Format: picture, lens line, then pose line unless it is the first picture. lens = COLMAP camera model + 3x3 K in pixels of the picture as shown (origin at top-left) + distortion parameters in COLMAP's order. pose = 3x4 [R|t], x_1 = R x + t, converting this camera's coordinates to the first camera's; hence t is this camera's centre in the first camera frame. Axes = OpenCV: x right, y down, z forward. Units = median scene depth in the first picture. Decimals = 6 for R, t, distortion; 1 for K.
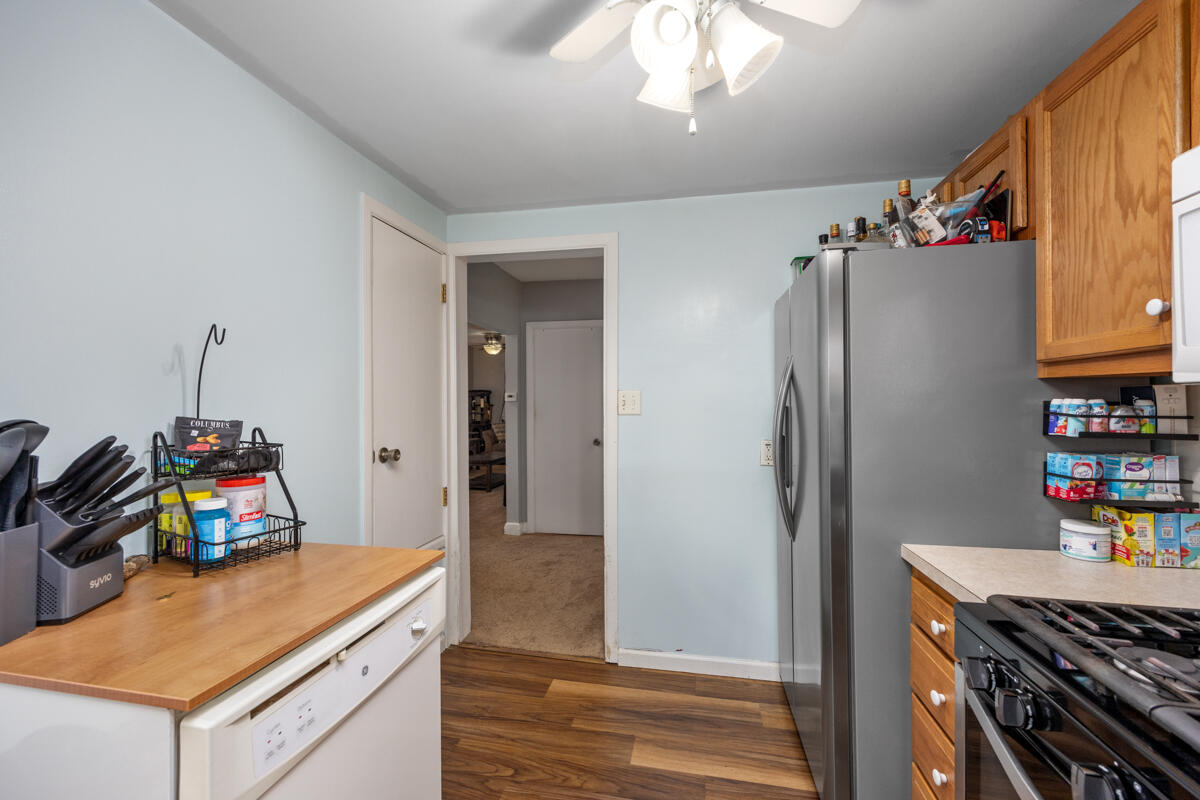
lens RADIAL K [[482.9, 0, 600.0], [0, 482.9, 400.0], [0, 0, 1]] dist [-0.001657, -0.000204]
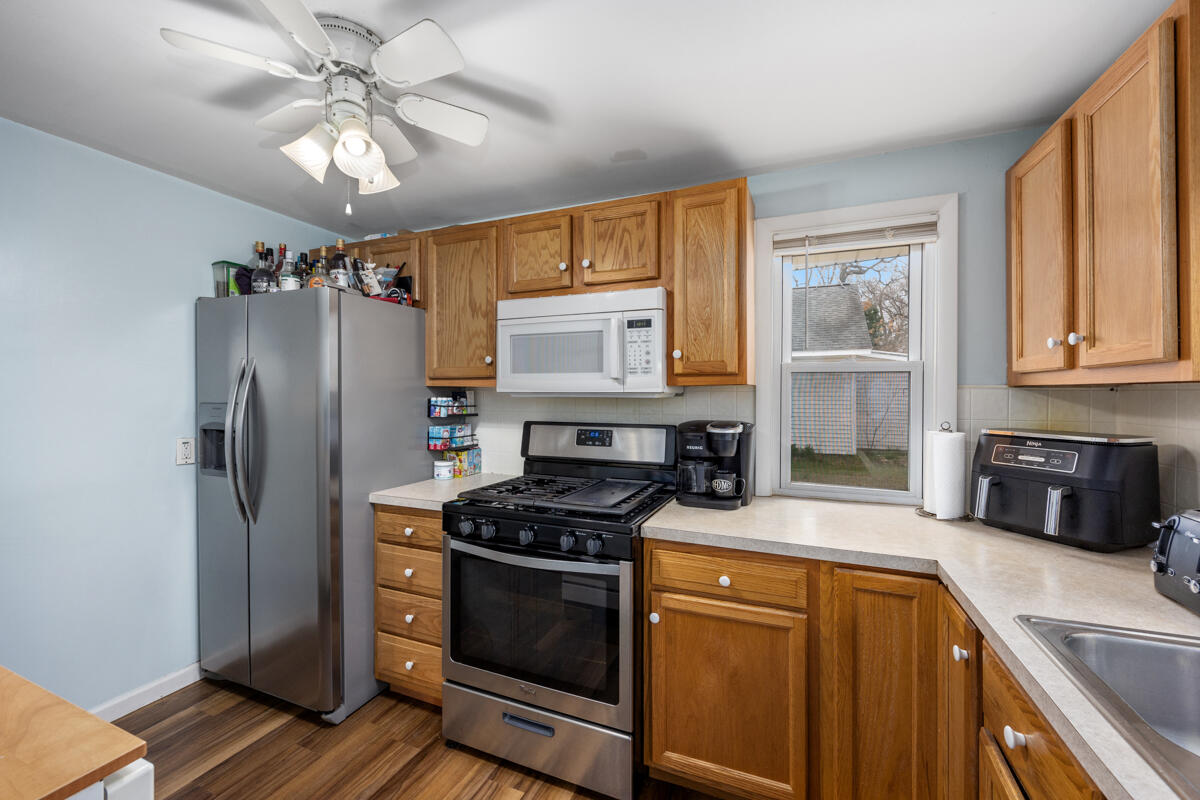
lens RADIAL K [[482.9, 0, 600.0], [0, 482.9, 400.0], [0, 0, 1]] dist [-0.001657, -0.000204]
pose [[0.207201, -0.006722, 0.978275, -0.795665], [-0.003187, 0.999966, 0.007546, -0.009808], [-0.978293, -0.004681, 0.207173, -0.023954]]
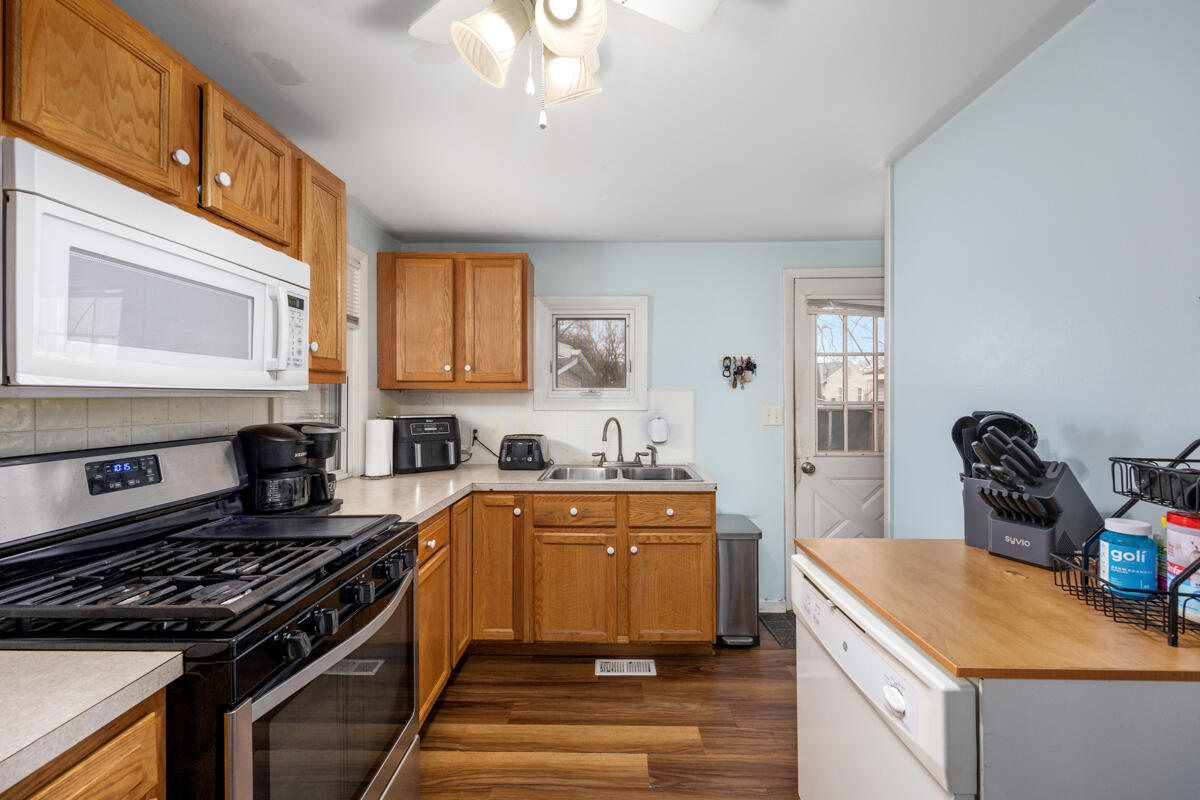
lens RADIAL K [[482.9, 0, 600.0], [0, 482.9, 400.0], [0, 0, 1]] dist [-0.001657, -0.000204]
pose [[-0.984502, -0.000578, -0.175372, 0.202856], [-0.001921, 0.999970, 0.007488, -0.010369], [0.175363, 0.007709, -0.984474, 1.479193]]
